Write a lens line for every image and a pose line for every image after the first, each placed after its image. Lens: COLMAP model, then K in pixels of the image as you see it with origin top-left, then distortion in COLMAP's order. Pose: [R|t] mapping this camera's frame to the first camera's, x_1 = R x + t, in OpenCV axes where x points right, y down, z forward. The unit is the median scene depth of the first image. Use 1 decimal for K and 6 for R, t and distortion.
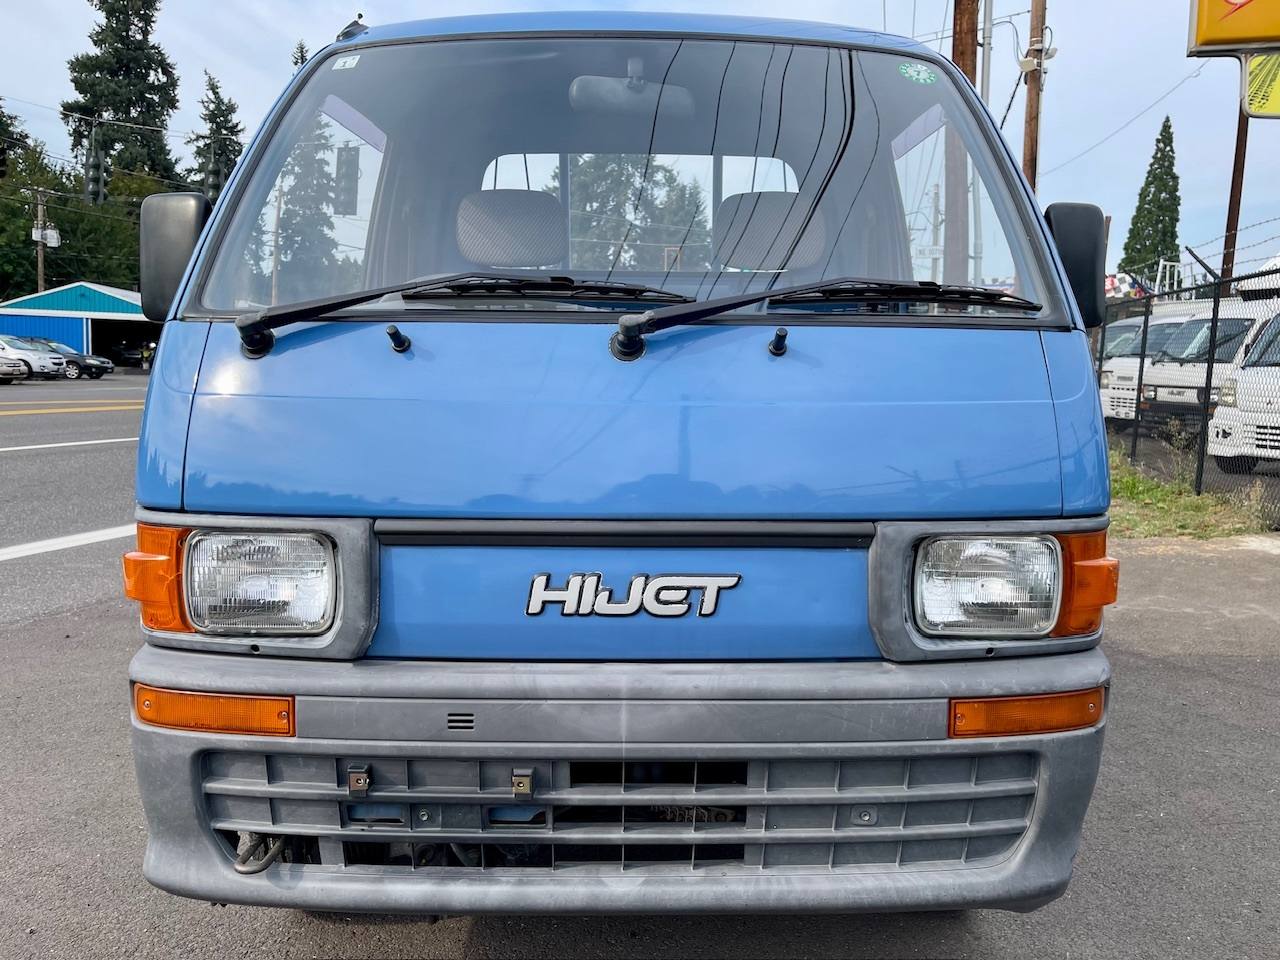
lens RADIAL K [[1006.0, 0, 627.7], [0, 1006.0, 487.9], [0, 0, 1]] dist [0.072984, -0.119457]
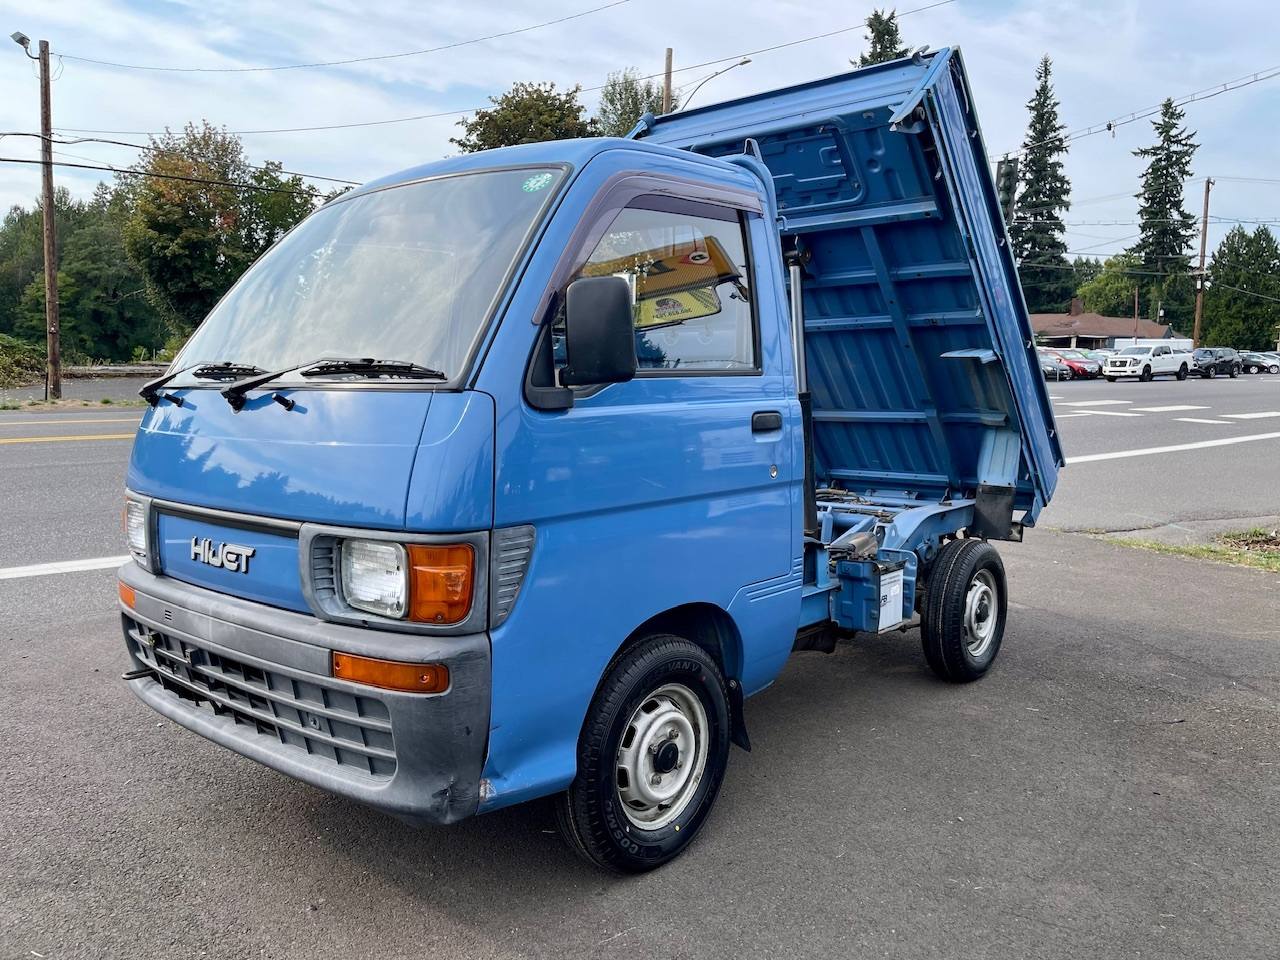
lens RADIAL K [[959.6, 0, 652.7], [0, 959.6, 448.7], [0, 0, 1]] dist [0.030372, -0.053971]
pose [[0.760273, 0.032685, -0.648781, 1.512468], [-0.055949, 0.998317, -0.015269, -0.080345], [0.647190, 0.047907, 0.760822, 0.236336]]
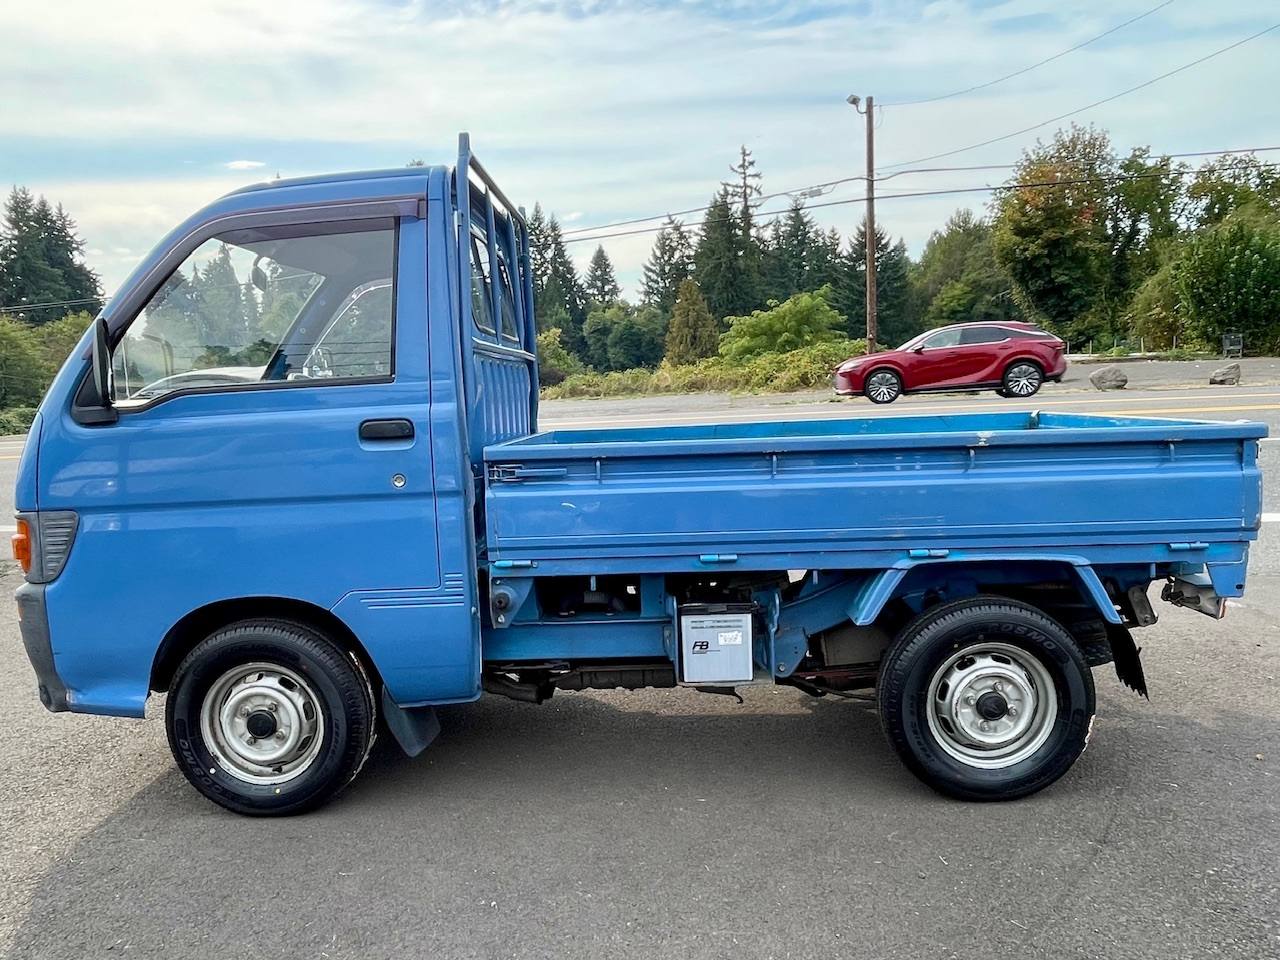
lens RADIAL K [[895.7, 0, 645.1], [0, 895.7, 479.8], [0, 0, 1]] dist [-0.004713, -0.001101]
pose [[-0.028715, 0.089395, -0.995582, 2.130942], [-0.059716, 0.994061, 0.090981, -0.252892], [0.997802, 0.062065, -0.023206, 2.226183]]
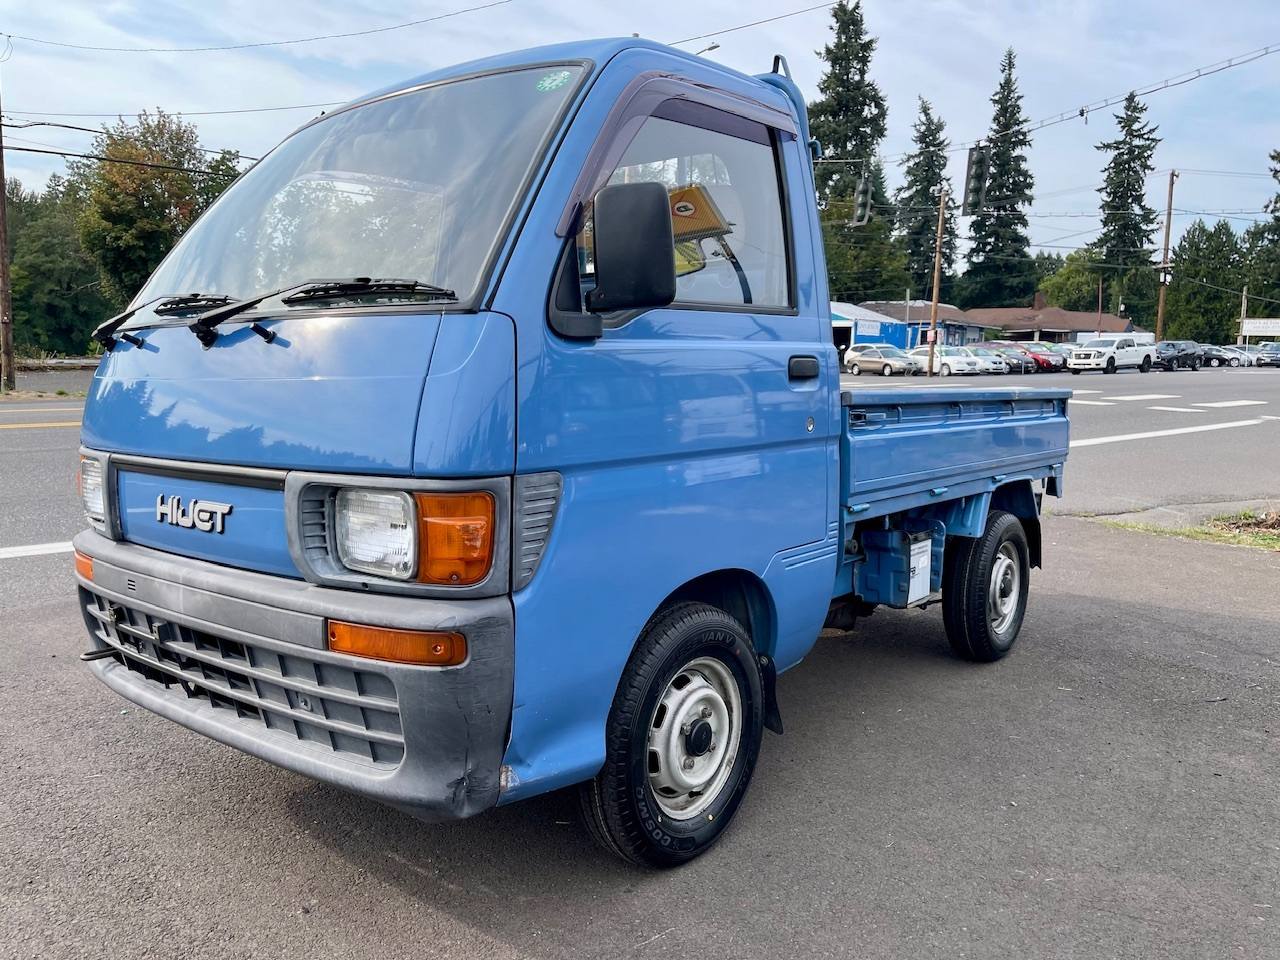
lens RADIAL K [[952.5, 0, 640.0], [0, 952.5, 480.0], [0, 0, 1]] dist [0.060794, -0.099941]
pose [[0.775661, 0.054295, -0.628810, 1.315482], [-0.052951, 0.998379, 0.020889, -0.004431], [0.628925, 0.017094, 0.777278, 0.322435]]
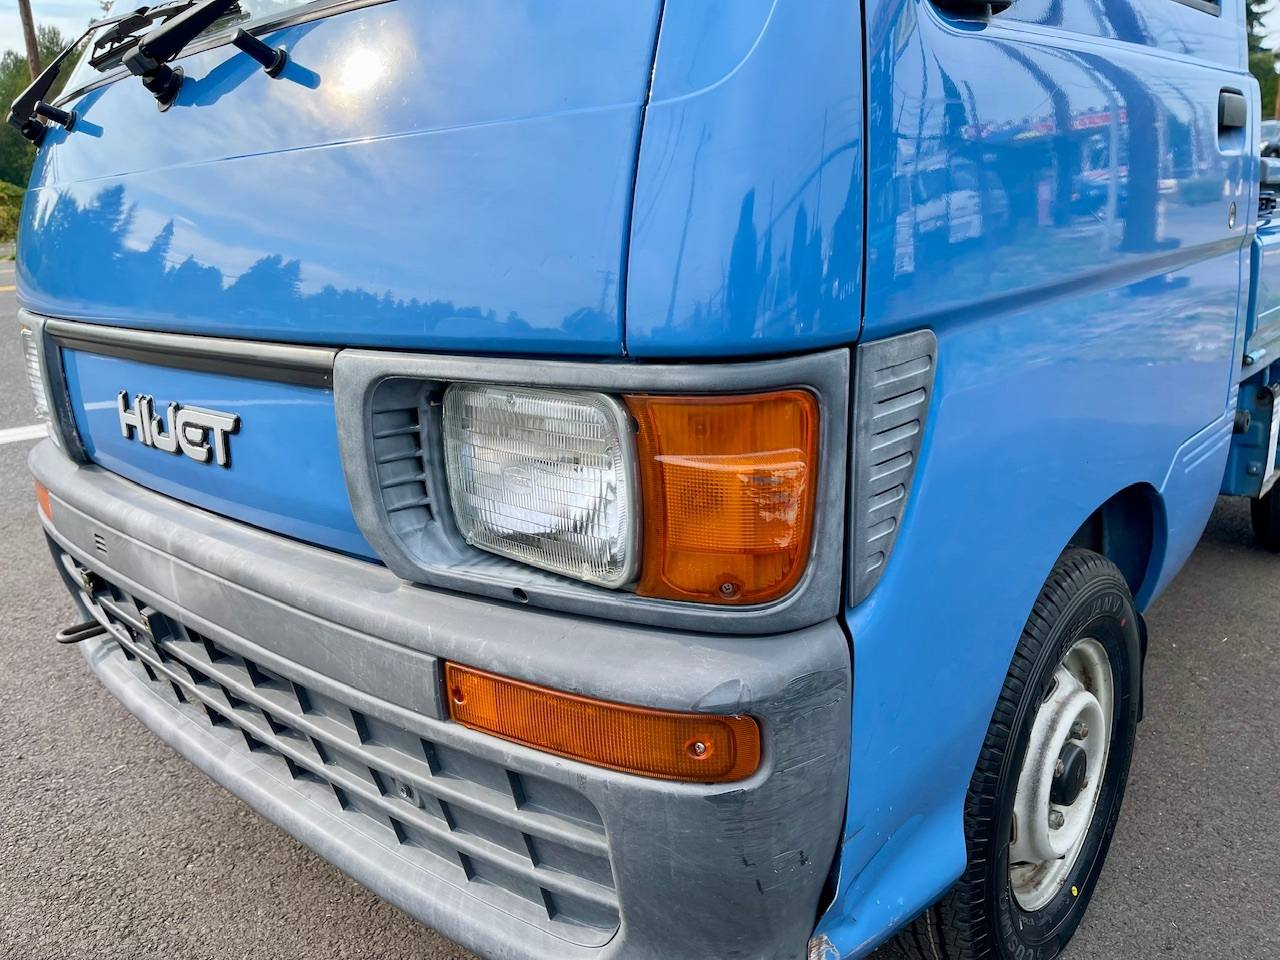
lens RADIAL K [[975.7, 0, 640.9], [0, 975.7, 472.2], [0, 0, 1]] dist [0.065405, -0.111328]
pose [[0.730626, 0.132536, -0.669791, 0.753520], [-0.013637, 0.983616, 0.179758, -0.001706], [0.682642, -0.122202, 0.720463, 0.669926]]
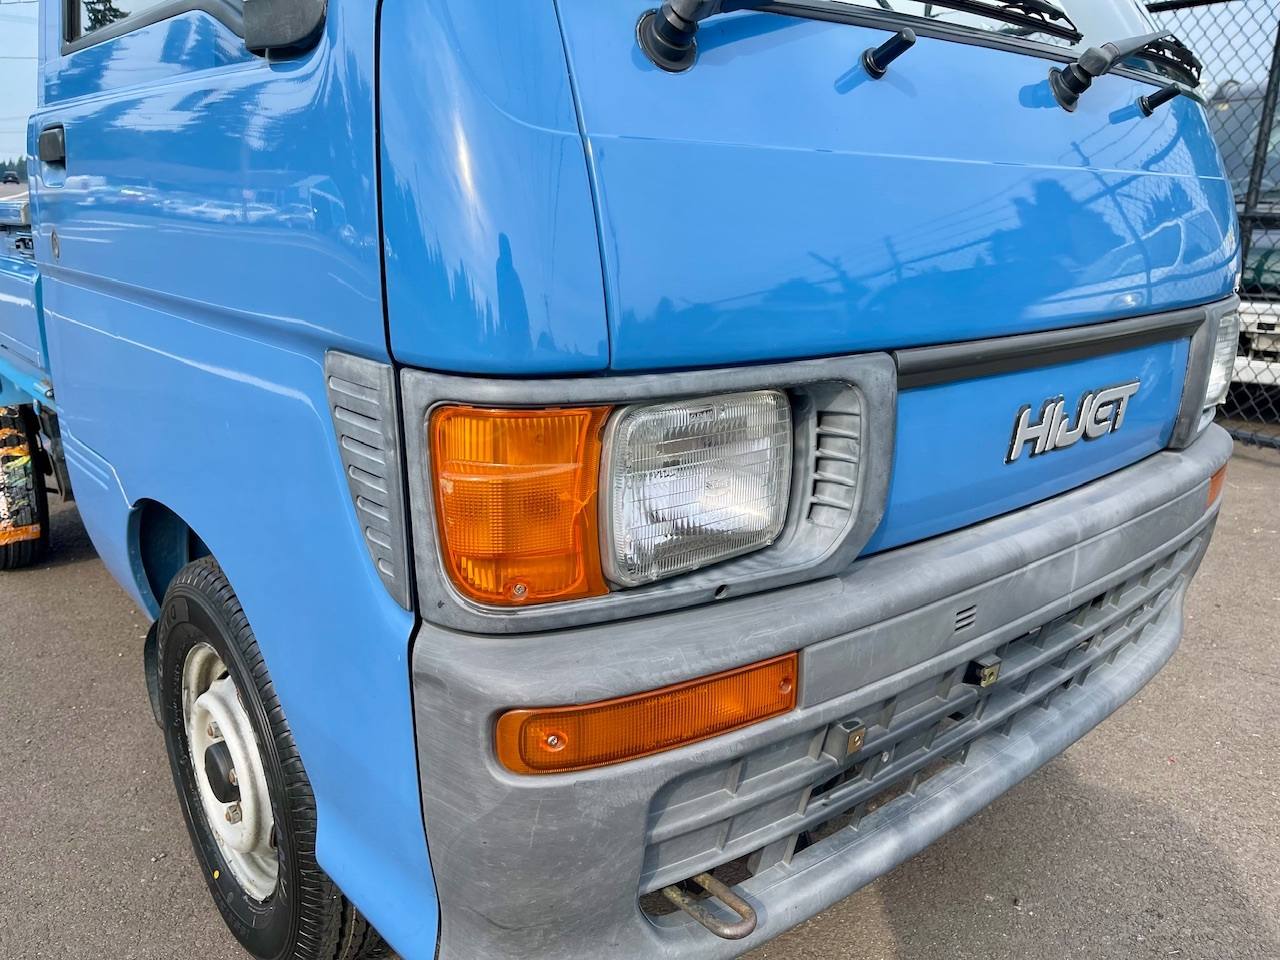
lens RADIAL K [[975.7, 0, 640.9], [0, 975.7, 472.2], [0, 0, 1]] dist [0.065405, -0.111328]
pose [[0.764123, -0.166533, 0.623203, -0.740799], [0.055840, 0.979551, 0.193290, -0.023297], [-0.642649, -0.112898, 0.757797, 0.598315]]
